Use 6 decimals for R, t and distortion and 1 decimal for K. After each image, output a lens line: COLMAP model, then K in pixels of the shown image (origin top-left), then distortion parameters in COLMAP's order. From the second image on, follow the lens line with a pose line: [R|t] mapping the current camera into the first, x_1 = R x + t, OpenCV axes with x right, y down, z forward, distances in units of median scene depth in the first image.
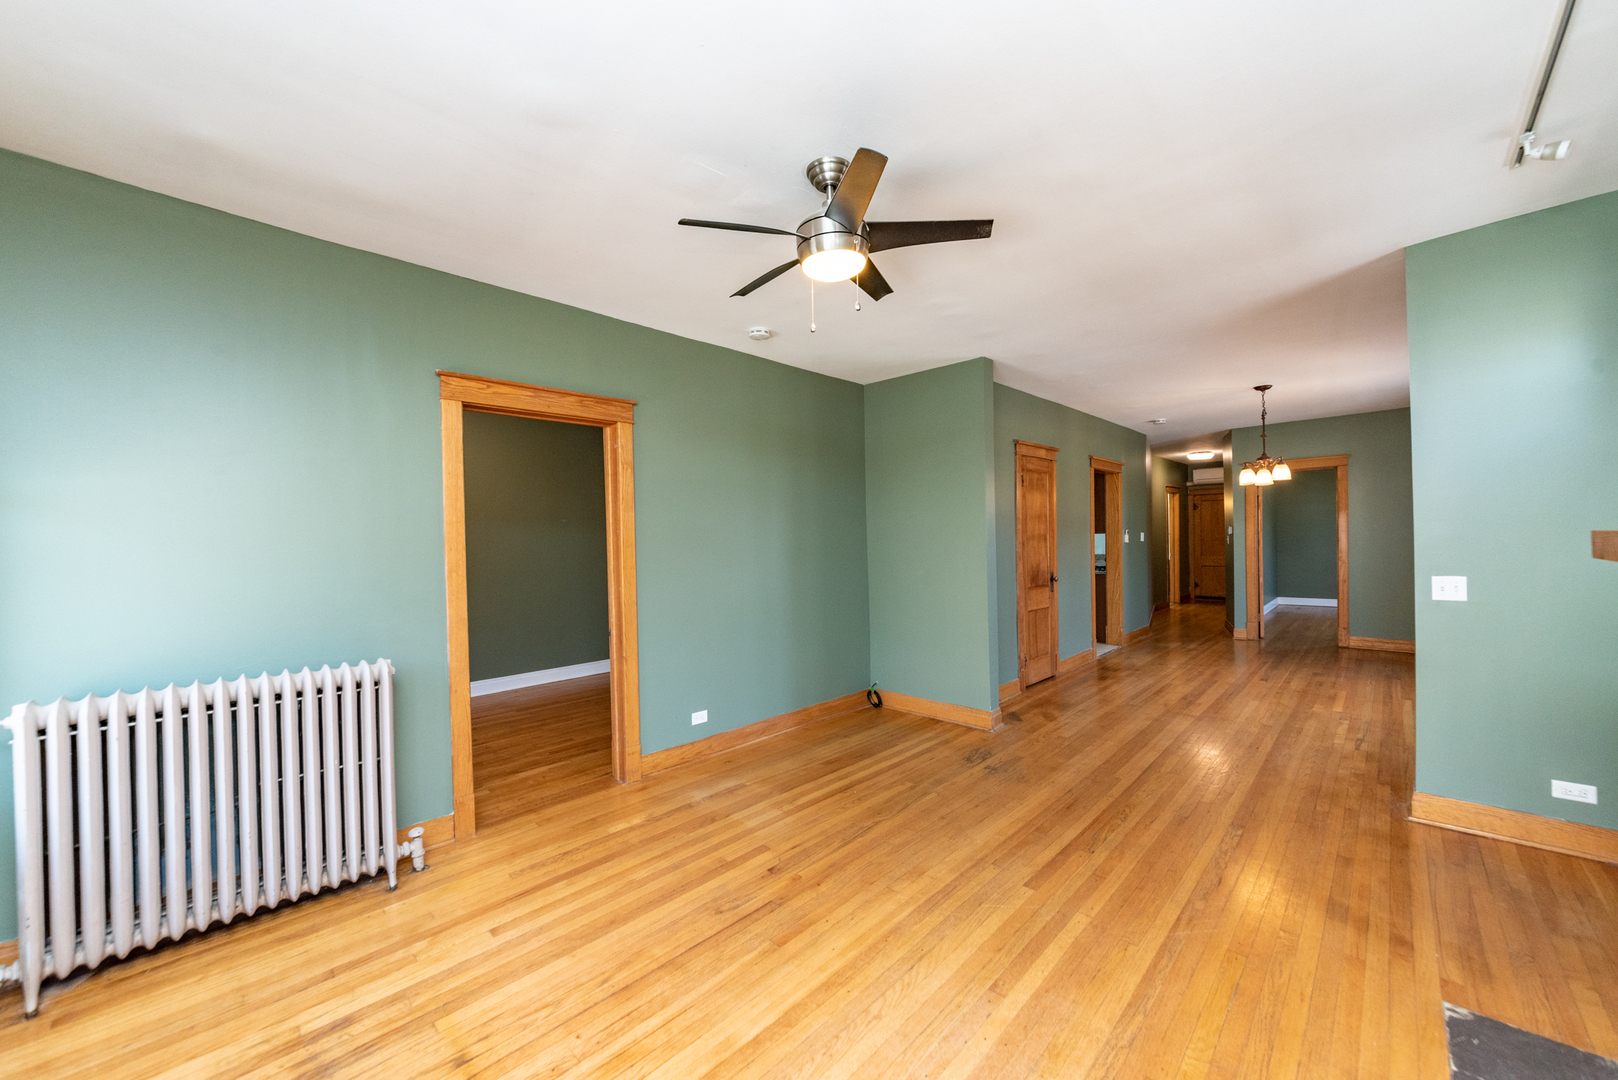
lens RADIAL K [[609.7, 0, 822.3], [0, 609.7, 548.3], [0, 0, 1]] dist [-0.011972, 0.000668]
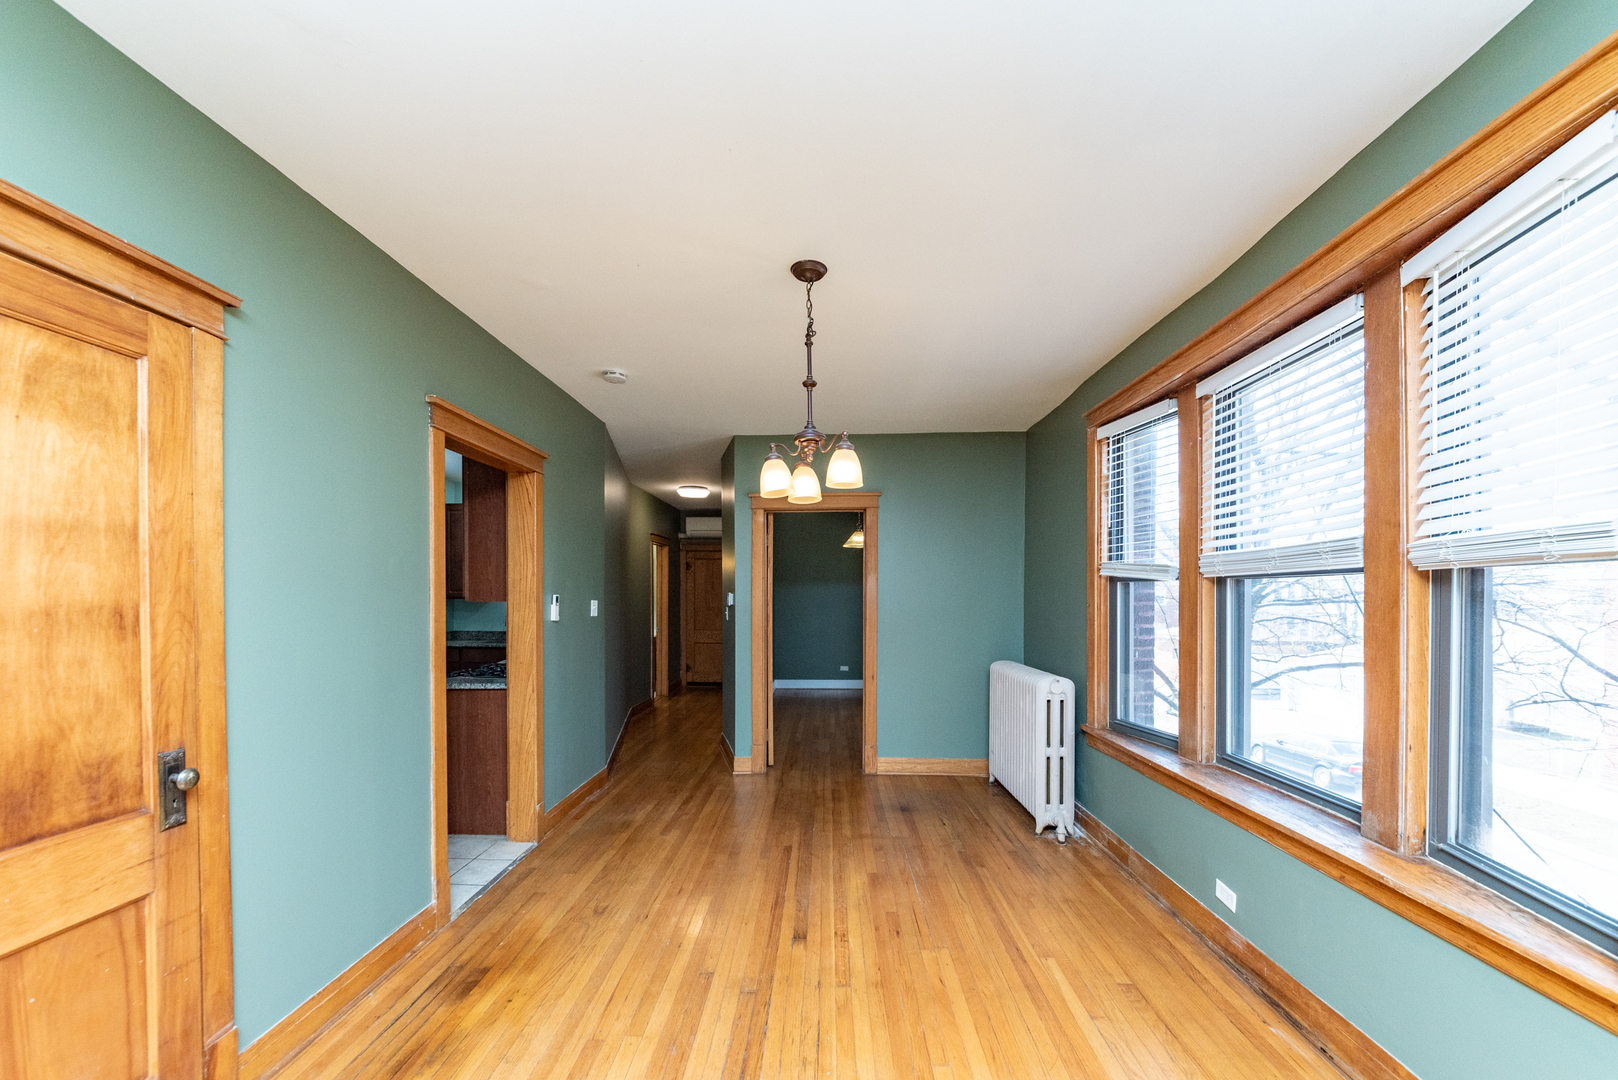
lens RADIAL K [[609.7, 0, 780.9], [0, 609.7, 608.2], [0, 0, 1]] dist [-0.011972, 0.000668]
pose [[0.770560, 0.007669, 0.637321, 0.530552], [-0.005356, 0.999970, -0.005558, -0.029364], [-0.637345, 0.000869, 0.770578, 0.821655]]
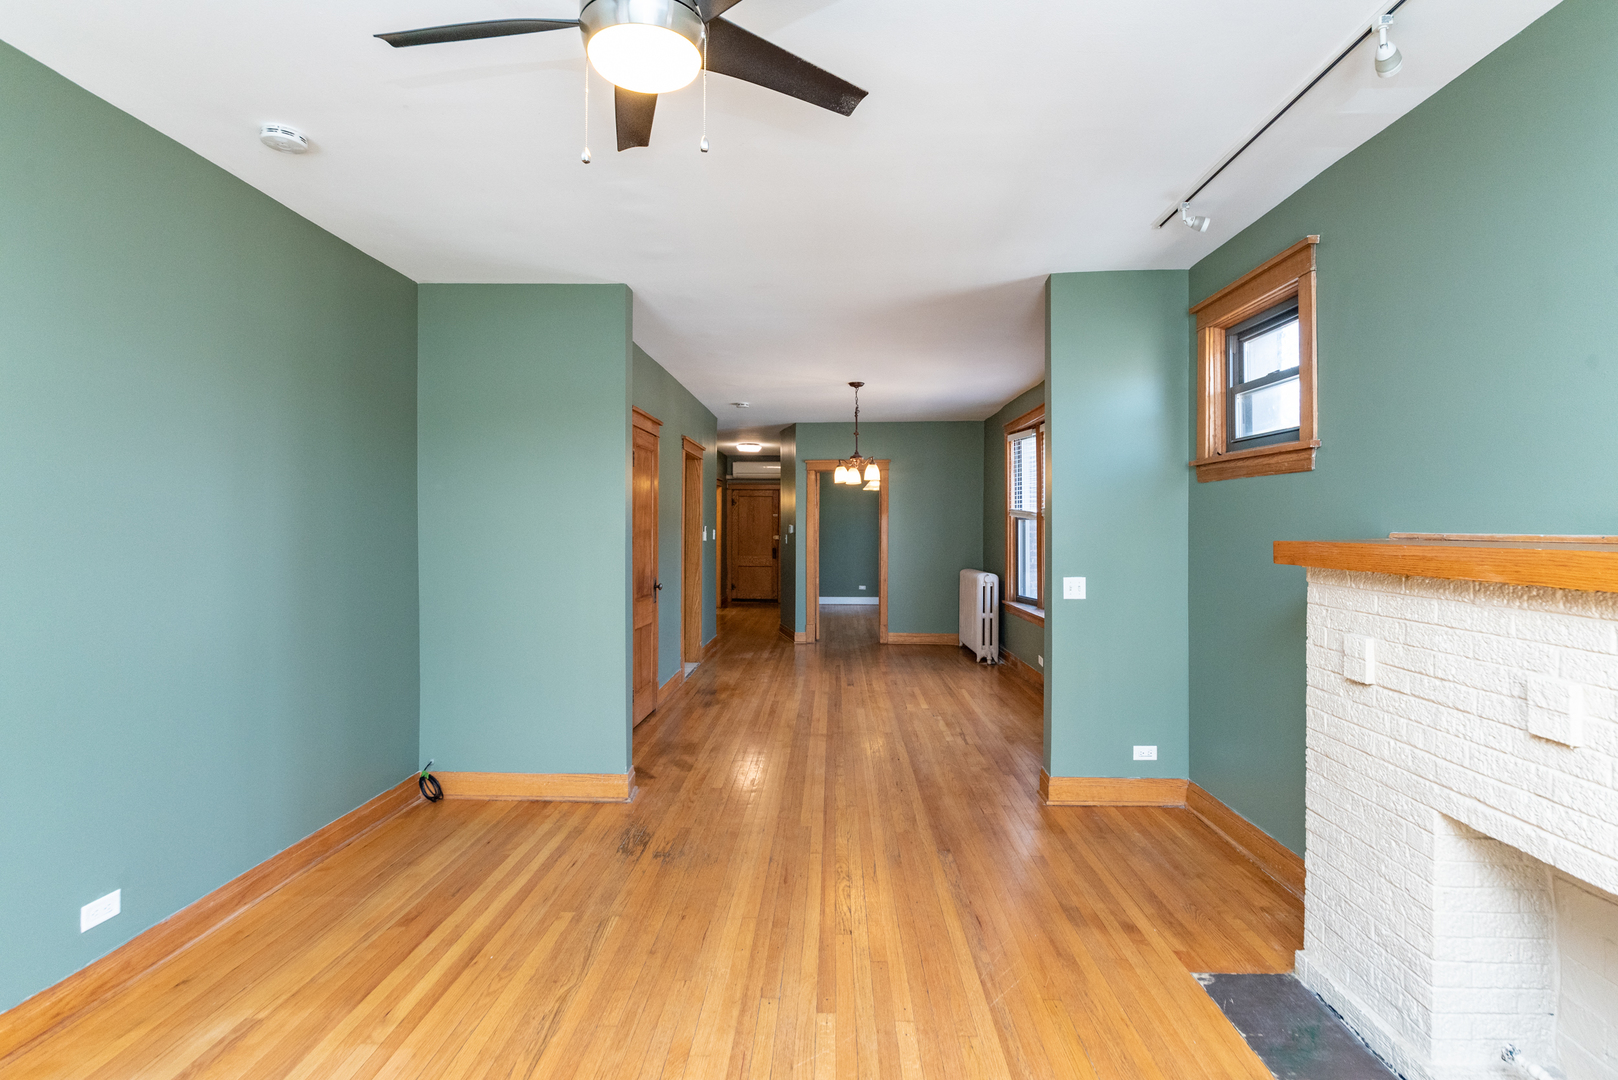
lens RADIAL K [[754.2, 0, 808.2], [0, 754.2, 536.5], [0, 0, 1]] dist [0.001235, -0.005059]
pose [[0.741955, 0.015045, 0.670281, -0.167751], [-0.008135, 0.999877, -0.013439, -0.004426], [-0.670400, 0.004518, 0.741986, 0.185309]]
